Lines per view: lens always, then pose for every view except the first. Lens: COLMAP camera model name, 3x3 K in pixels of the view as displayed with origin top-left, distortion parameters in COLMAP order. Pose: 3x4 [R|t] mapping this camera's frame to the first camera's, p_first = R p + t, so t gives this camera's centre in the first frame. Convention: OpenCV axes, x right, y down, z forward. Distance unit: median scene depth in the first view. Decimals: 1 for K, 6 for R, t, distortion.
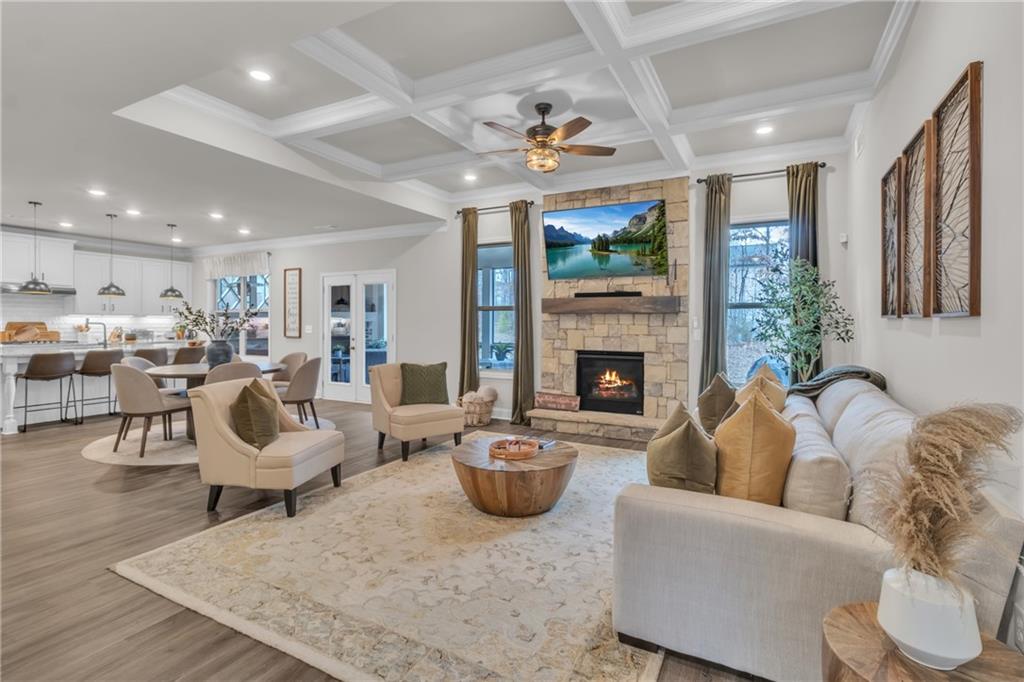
lens RADIAL K [[482.5, 0, 519.9], [0, 482.5, 326.5], [0, 0, 1]] dist [0.004194, 0.000564]
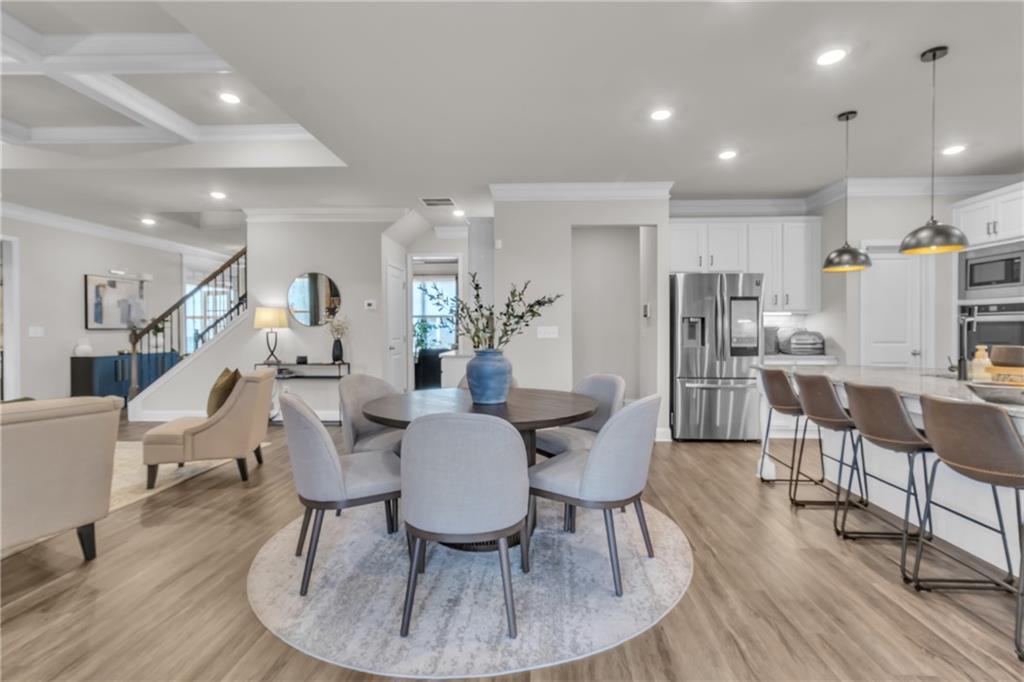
lens RADIAL K [[482.5, 0, 526.1], [0, 482.5, 331.7], [0, 0, 1]] dist [0.004194, 0.000564]
pose [[-0.904815, -0.002243, -0.425800, -0.429276], [-0.007662, 0.999910, 0.011015, 0.003921], [0.425737, 0.013229, -0.904750, 1.448435]]
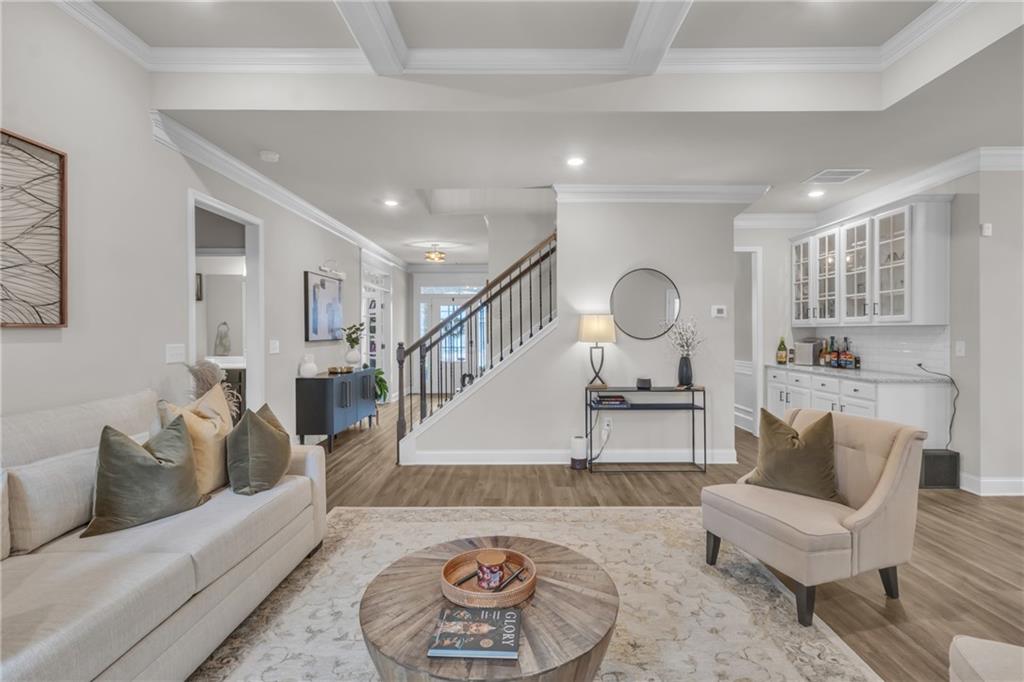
lens RADIAL K [[482.5, 0, 519.4], [0, 482.5, 334.2], [0, 0, 1]] dist [0.004194, 0.000564]
pose [[-0.887339, -0.001839, -0.461114, 0.121387], [-0.007691, 0.999912, 0.010812, -0.008639], [0.461053, 0.013140, -0.887275, 0.897020]]
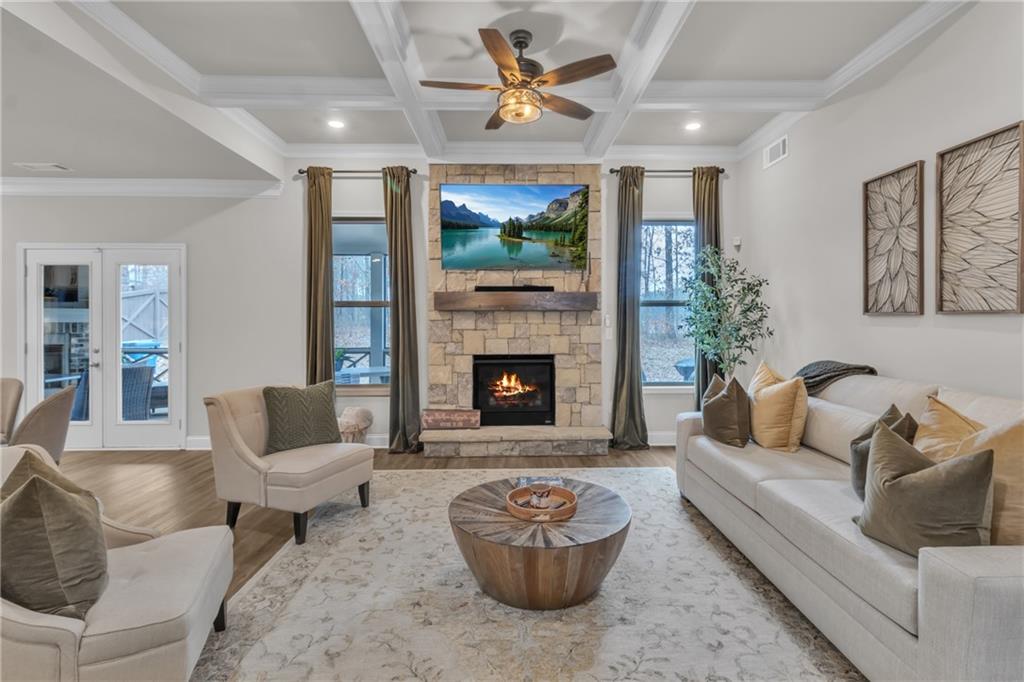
lens RADIAL K [[482.5, 0, 519.5], [0, 482.5, 324.8], [0, 0, 1]] dist [0.004194, 0.000564]
pose [[0.875778, -0.010162, 0.482607, -0.228910], [0.011006, 0.999939, 0.001084, -0.003065], [-0.482588, 0.004362, 0.875837, 0.243771]]
